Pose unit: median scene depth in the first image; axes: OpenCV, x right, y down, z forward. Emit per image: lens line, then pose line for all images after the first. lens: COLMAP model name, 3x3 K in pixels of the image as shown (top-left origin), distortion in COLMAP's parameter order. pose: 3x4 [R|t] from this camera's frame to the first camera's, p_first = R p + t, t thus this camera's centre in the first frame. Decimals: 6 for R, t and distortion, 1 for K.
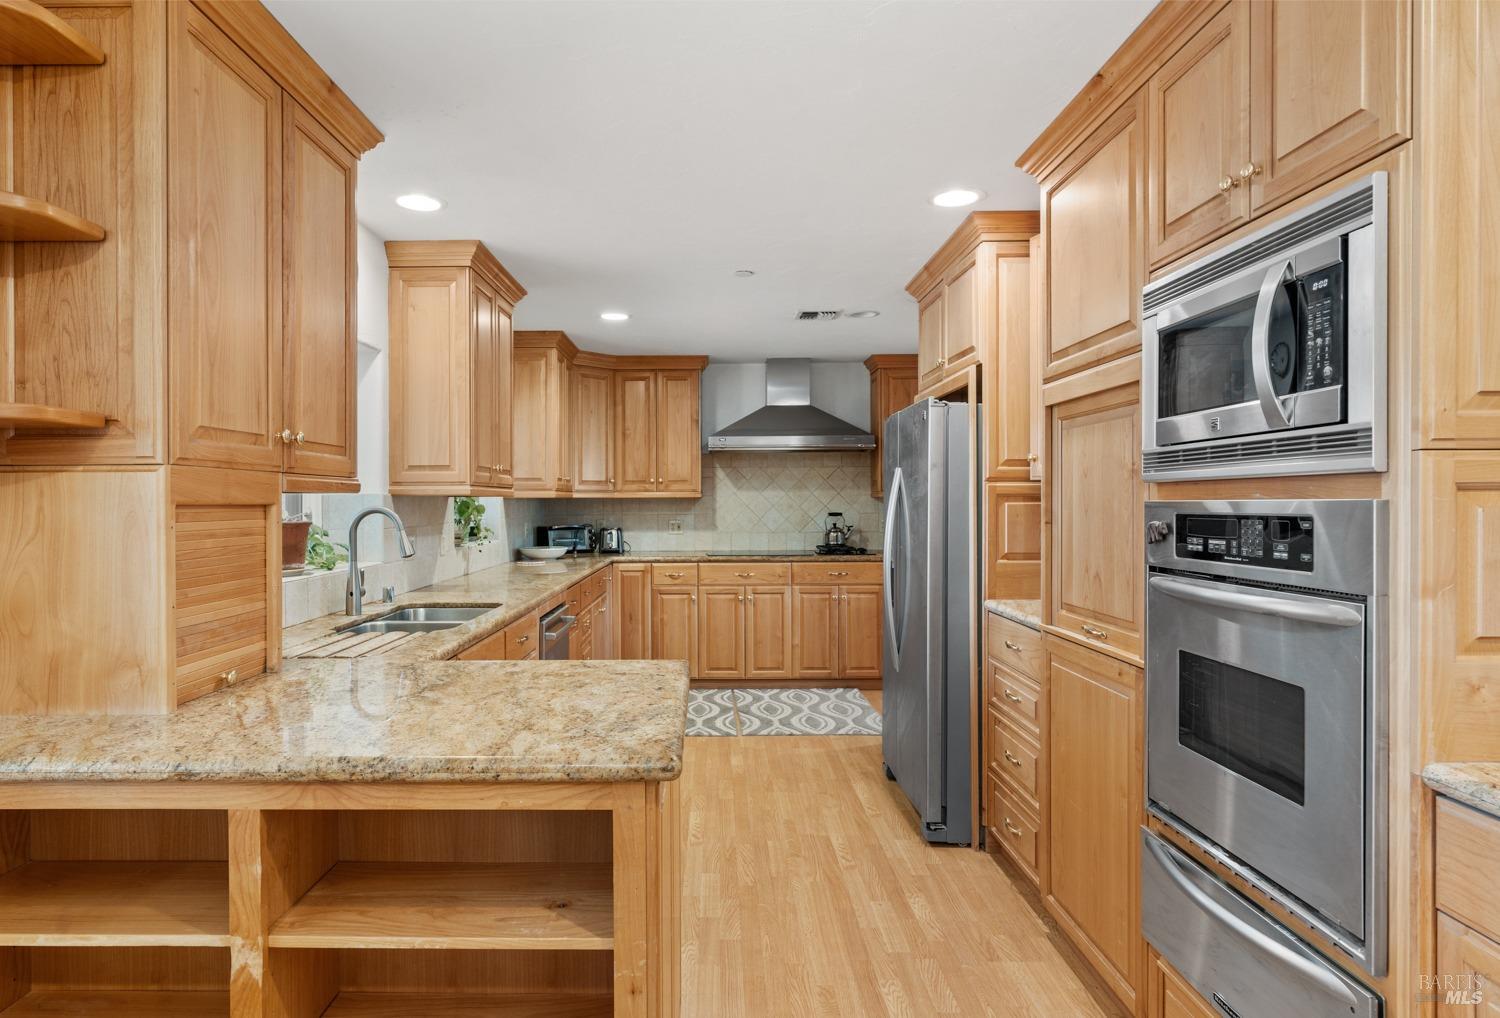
lens RADIAL K [[889.1, 0, 741.8], [0, 889.1, 508.4], [0, 0, 1]] dist [-0.000920, -0.000106]
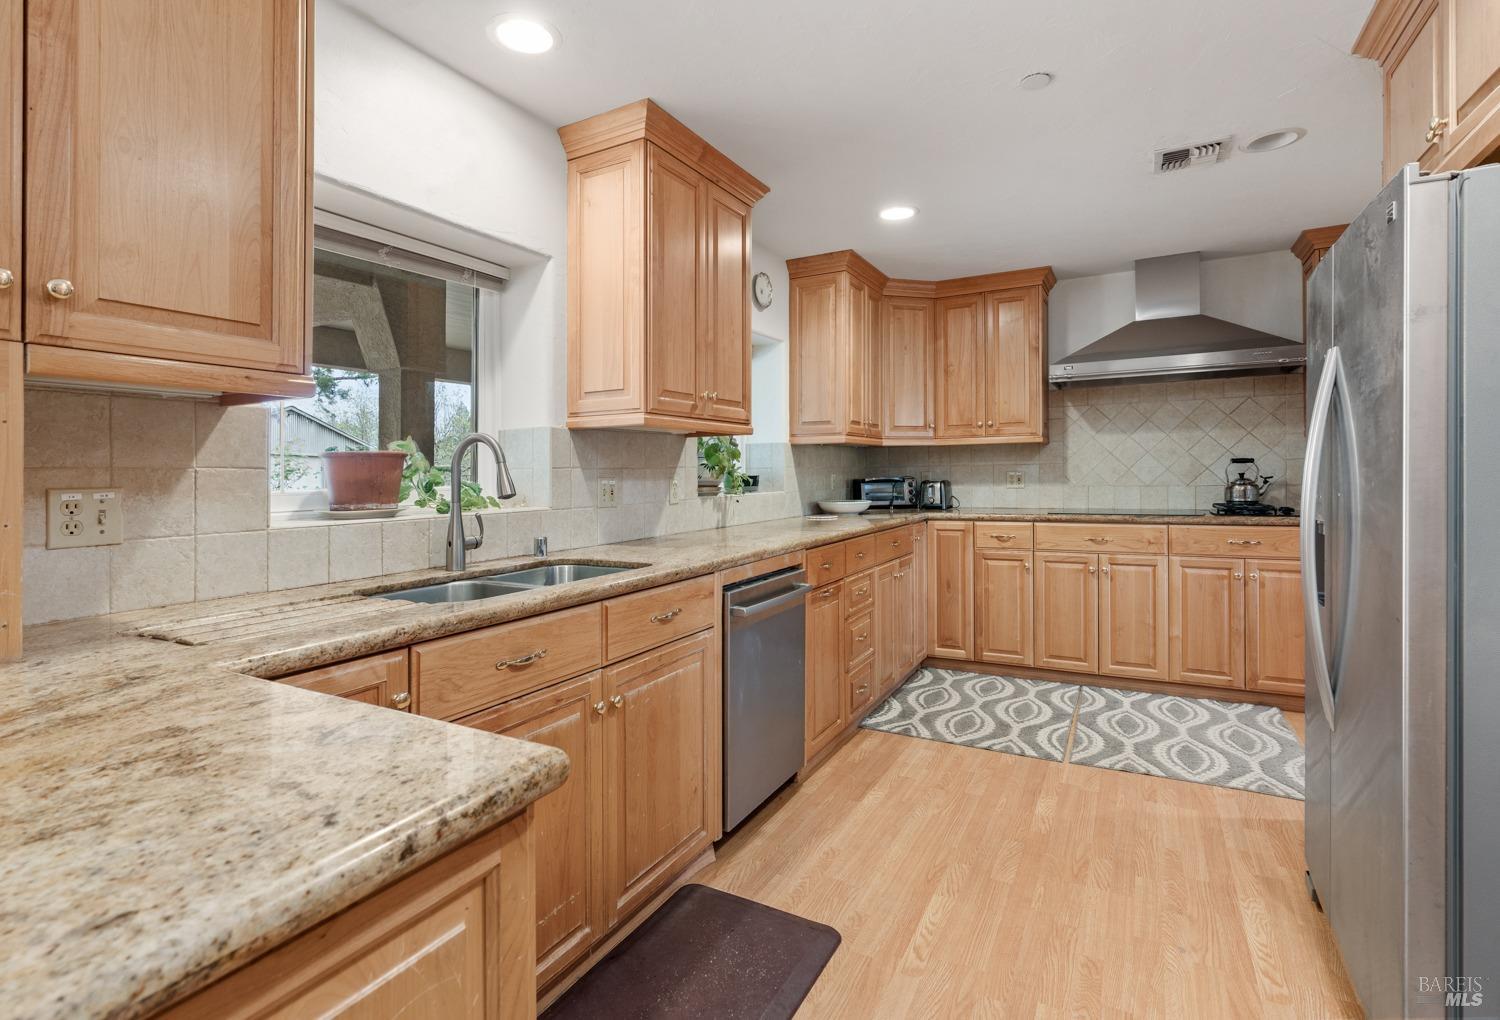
lens RADIAL K [[762.7, 0, 720.5], [0, 762.7, 479.0], [0, 0, 1]] dist [-0.008814, 0.002172]
pose [[0.861038, -0.004653, -0.508520, 0.057419], [0.006553, 0.999977, 0.001947, 0.019028], [0.508499, -0.005009, 0.861048, 0.266286]]
